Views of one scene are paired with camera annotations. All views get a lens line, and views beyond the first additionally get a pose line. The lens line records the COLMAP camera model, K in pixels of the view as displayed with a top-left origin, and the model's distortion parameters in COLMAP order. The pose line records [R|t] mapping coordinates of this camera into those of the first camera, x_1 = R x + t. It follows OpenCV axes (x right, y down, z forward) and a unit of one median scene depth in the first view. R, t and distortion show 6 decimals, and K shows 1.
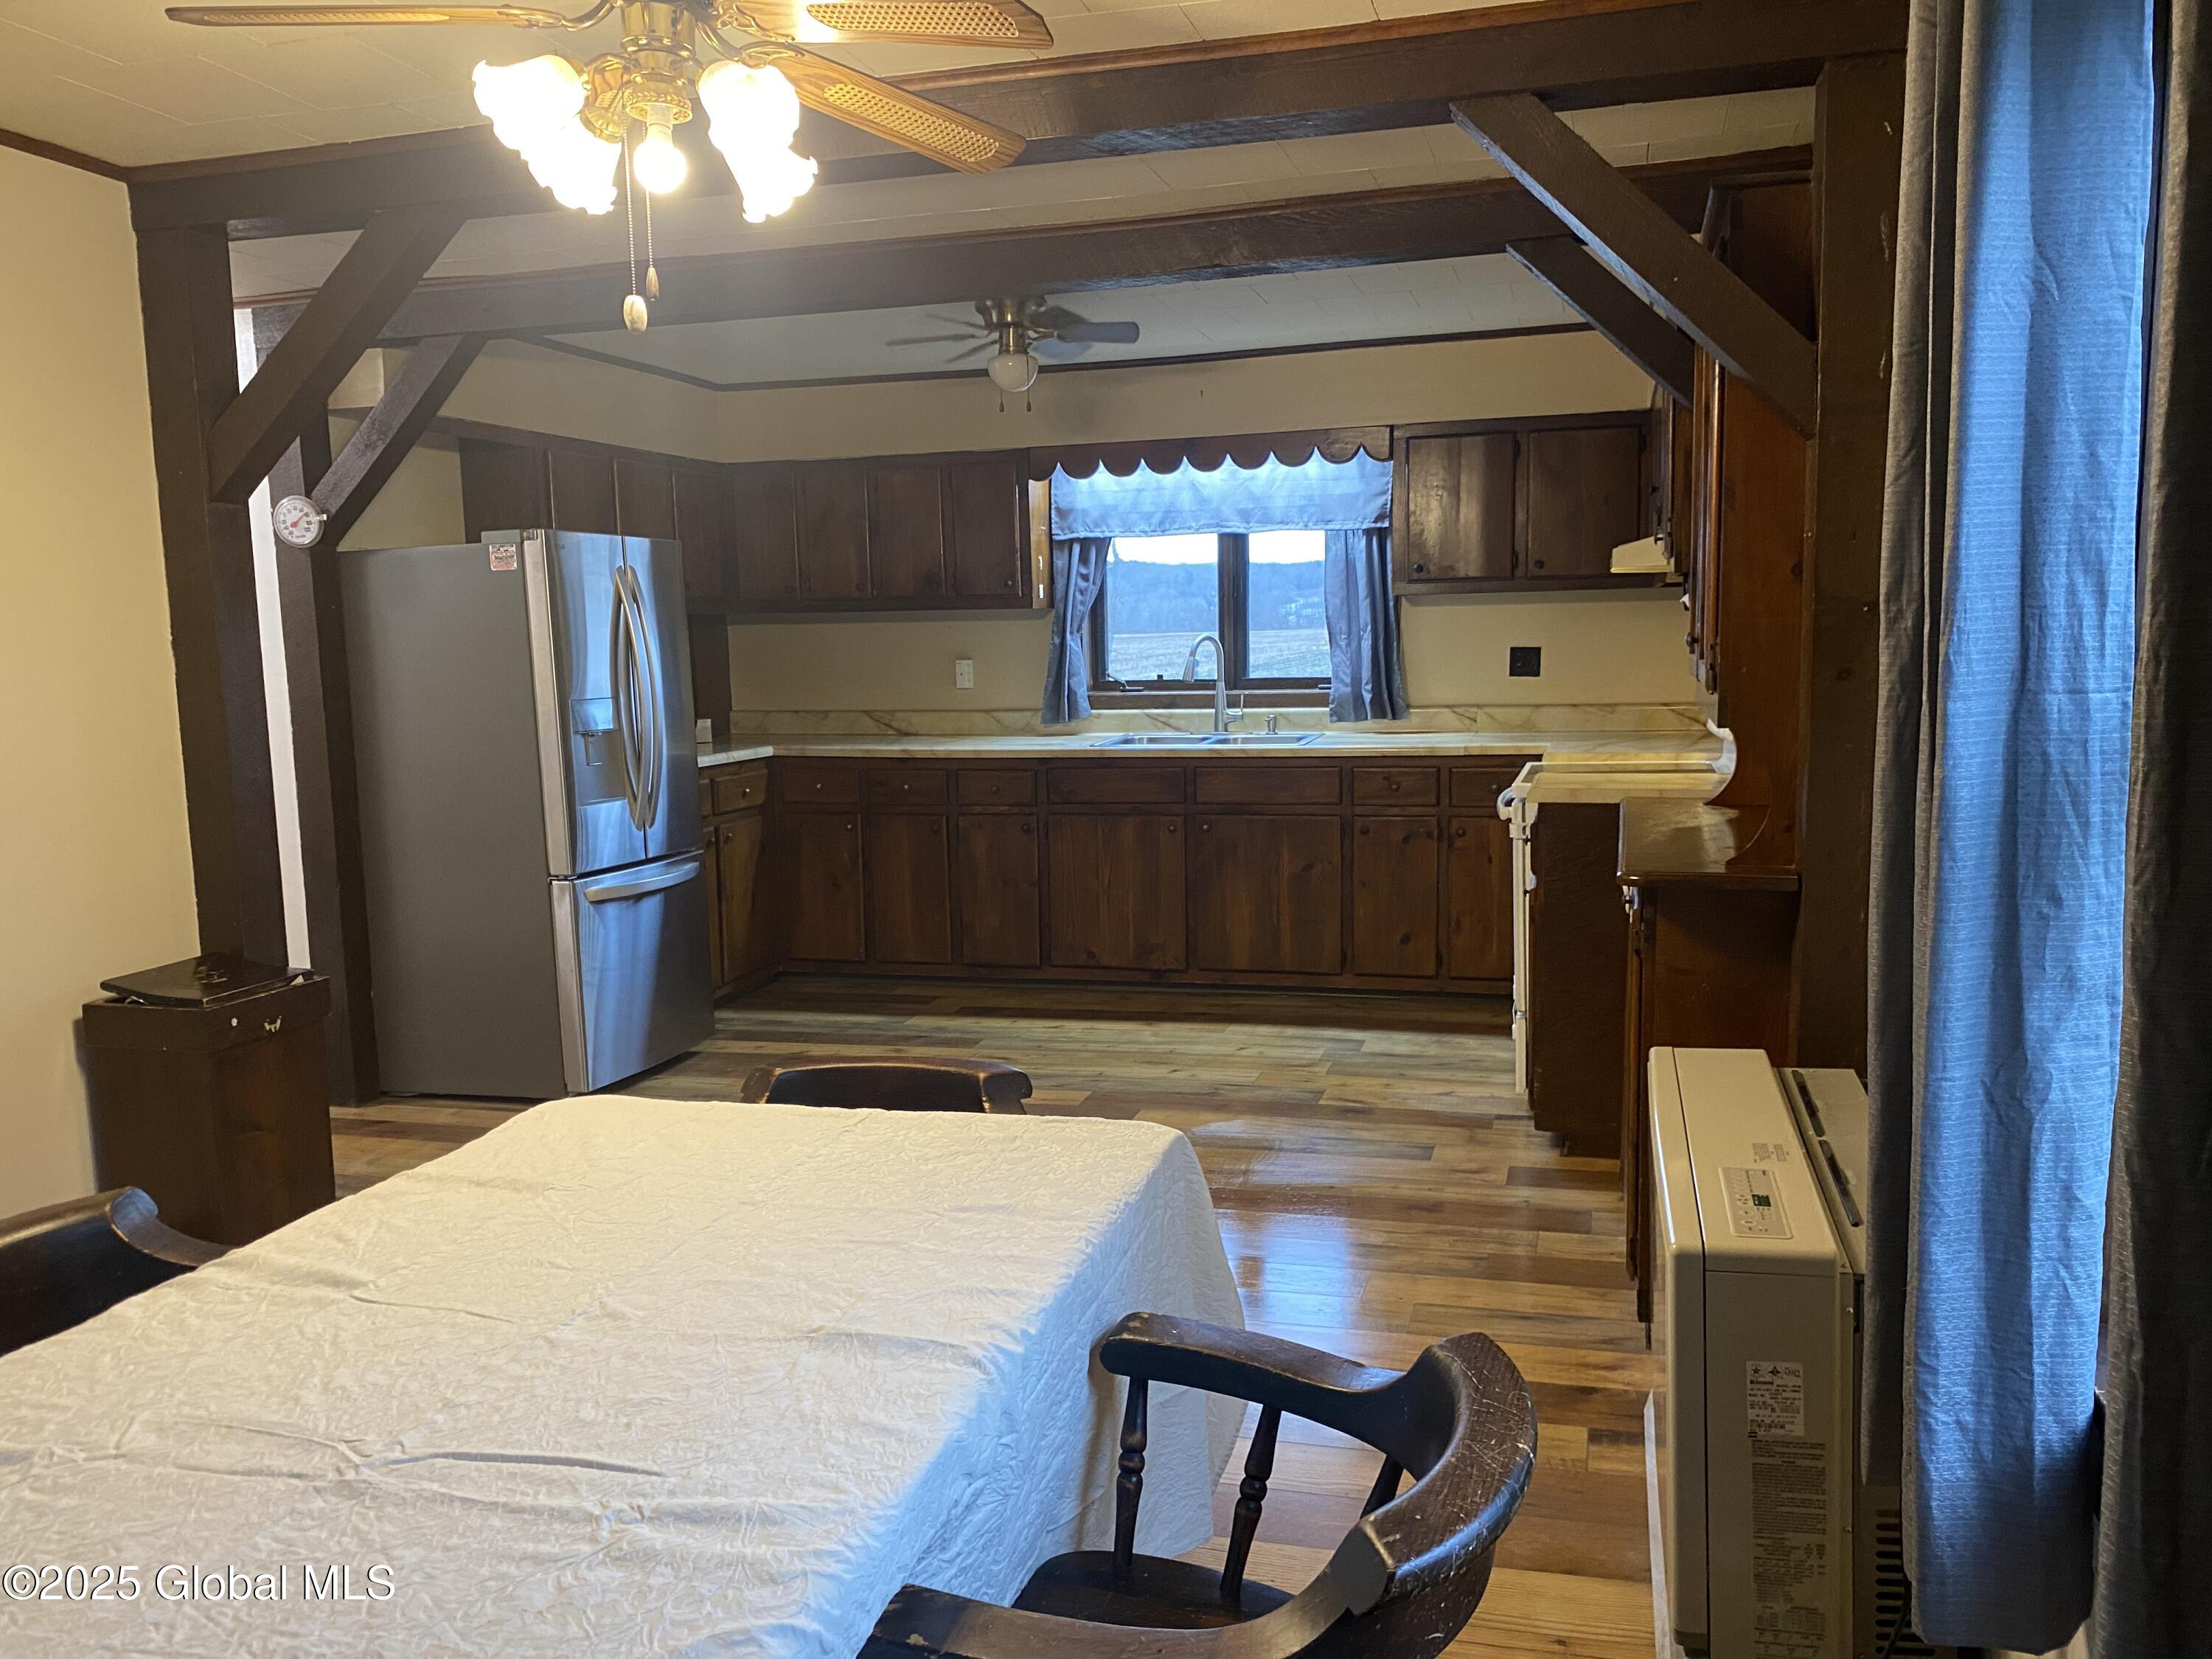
lens RADIAL K [[1677.7, 0, 1113.7], [0, 1677.7, 838.7], [0, 0, 1]] dist [0.058995, -0.013815]
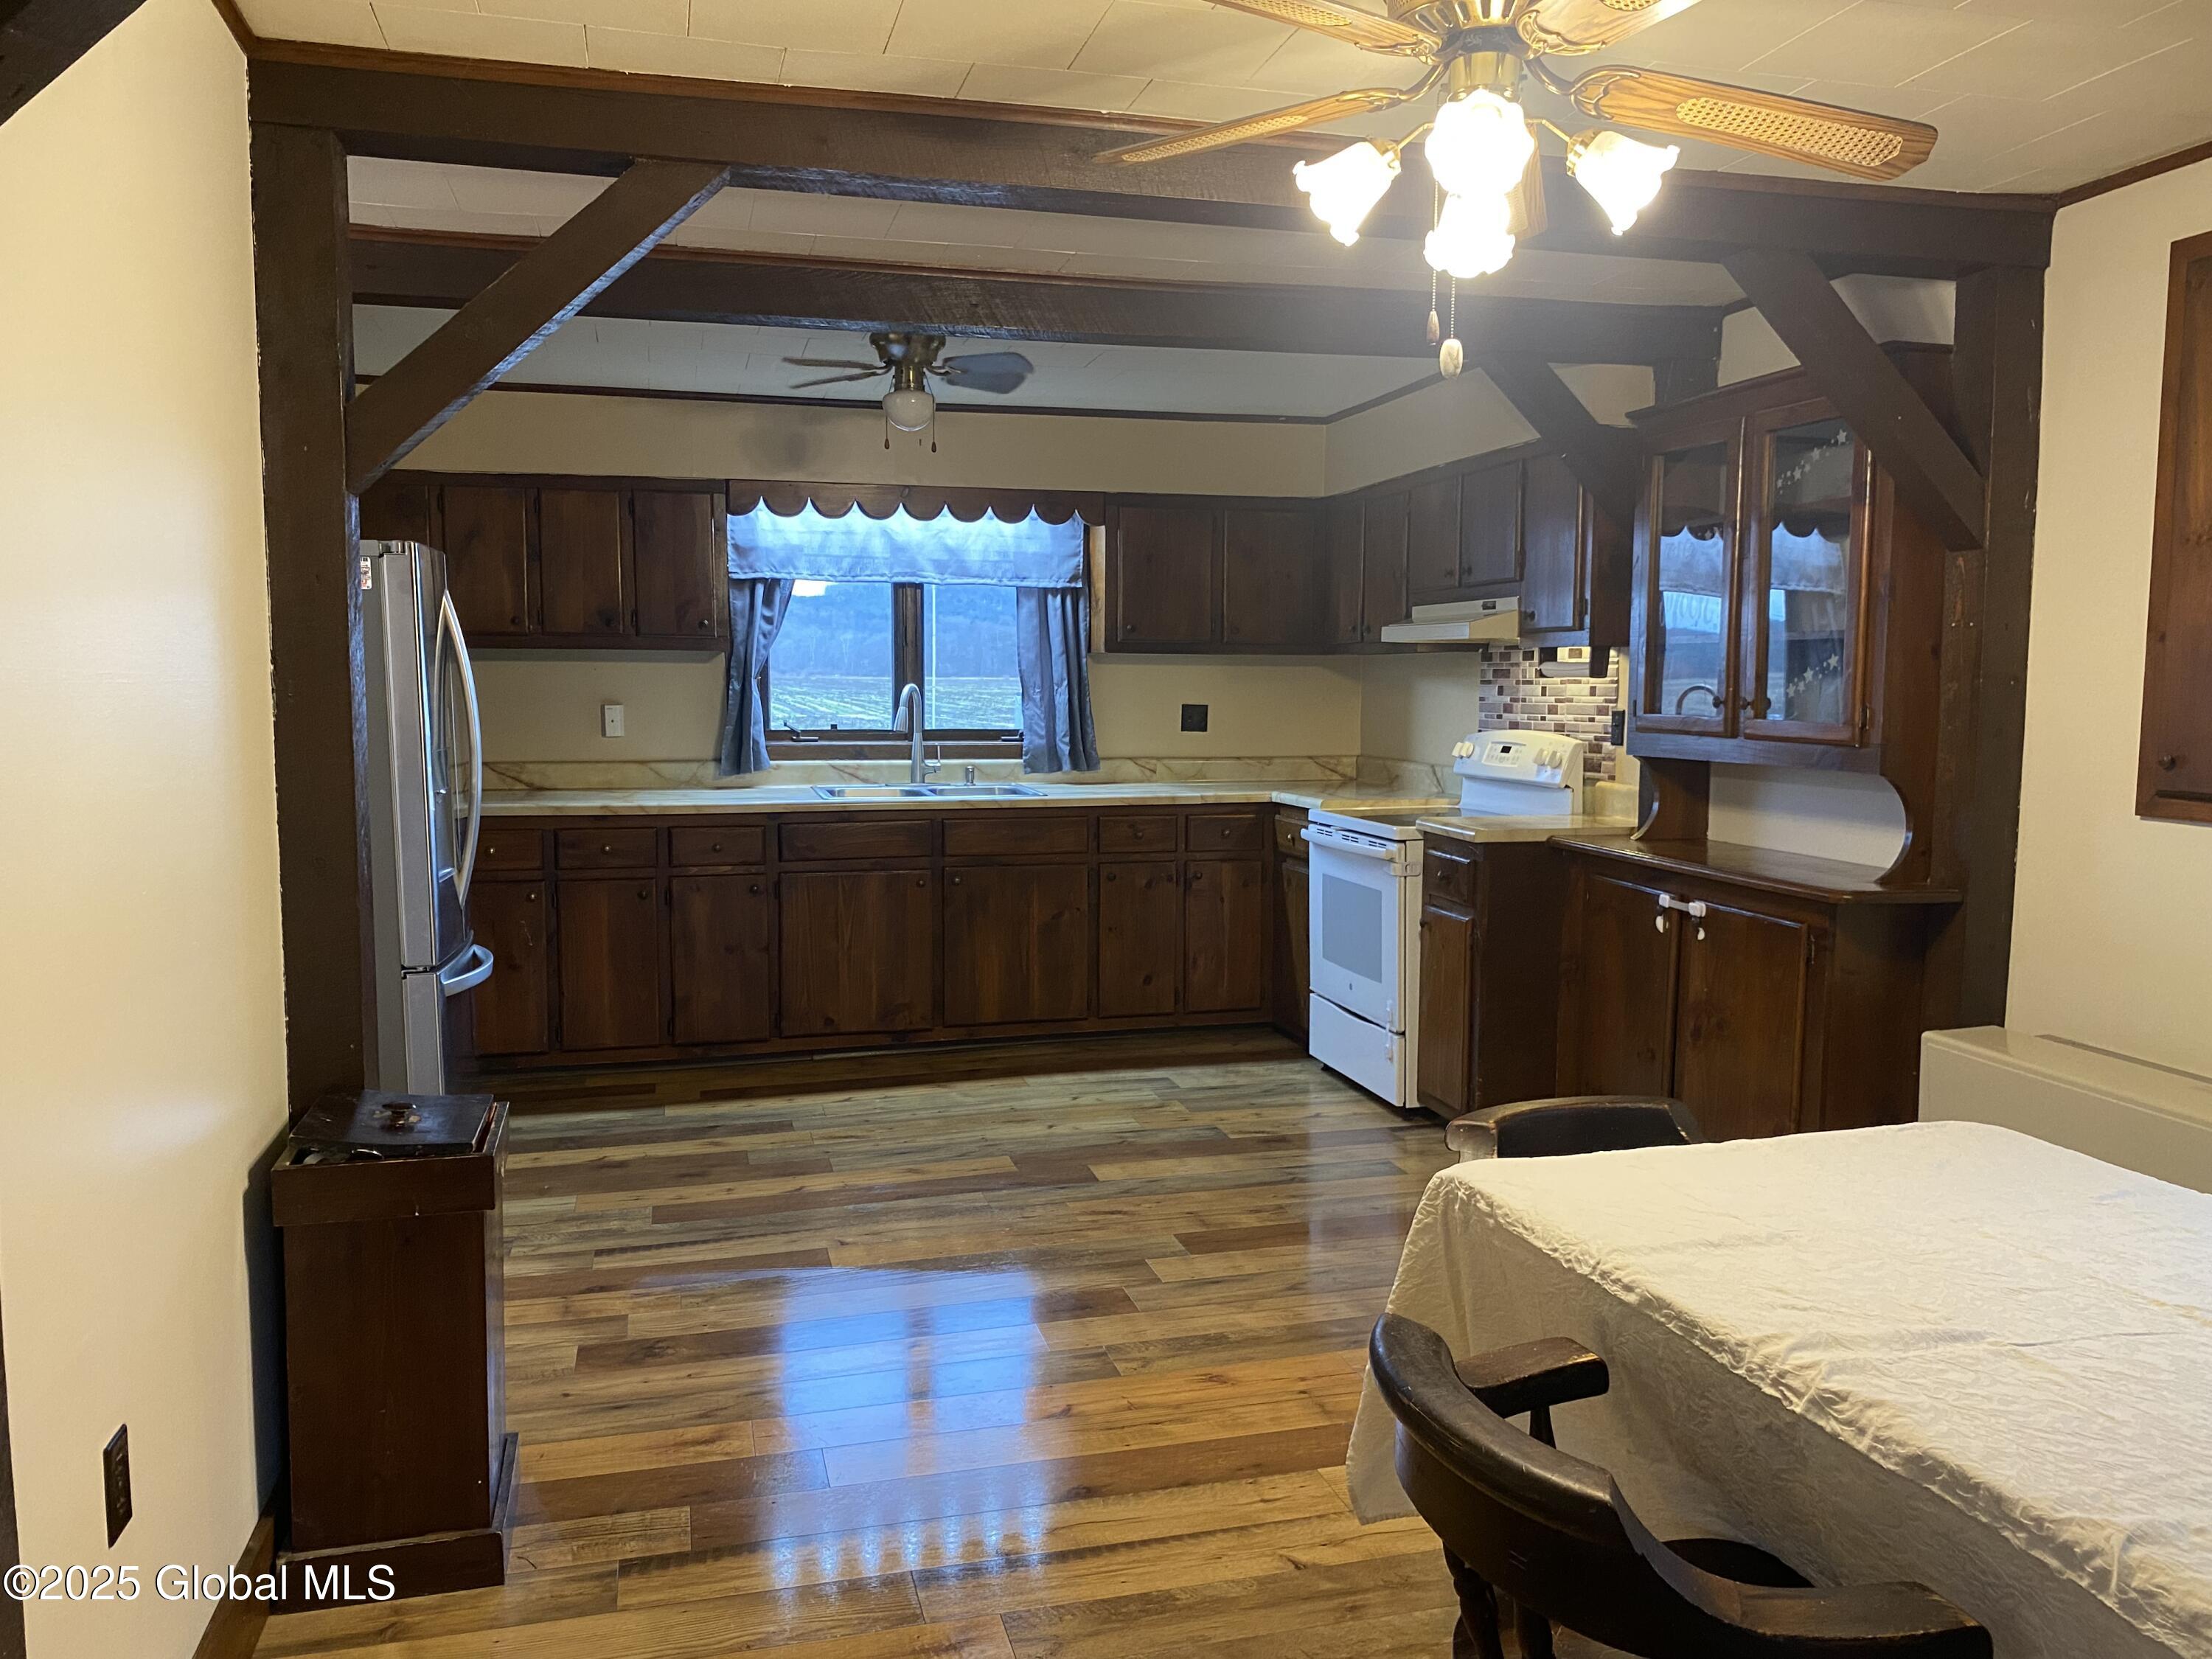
lens RADIAL K [[1677.7, 0, 1130.3], [0, 1677.7, 811.1], [0, 0, 1]] dist [0.058995, -0.013815]
pose [[0.847033, -0.014293, 0.531349, -0.364523], [0.039720, 0.998546, -0.036457, -0.006993], [-0.530055, 0.051986, 0.846368, 0.107028]]
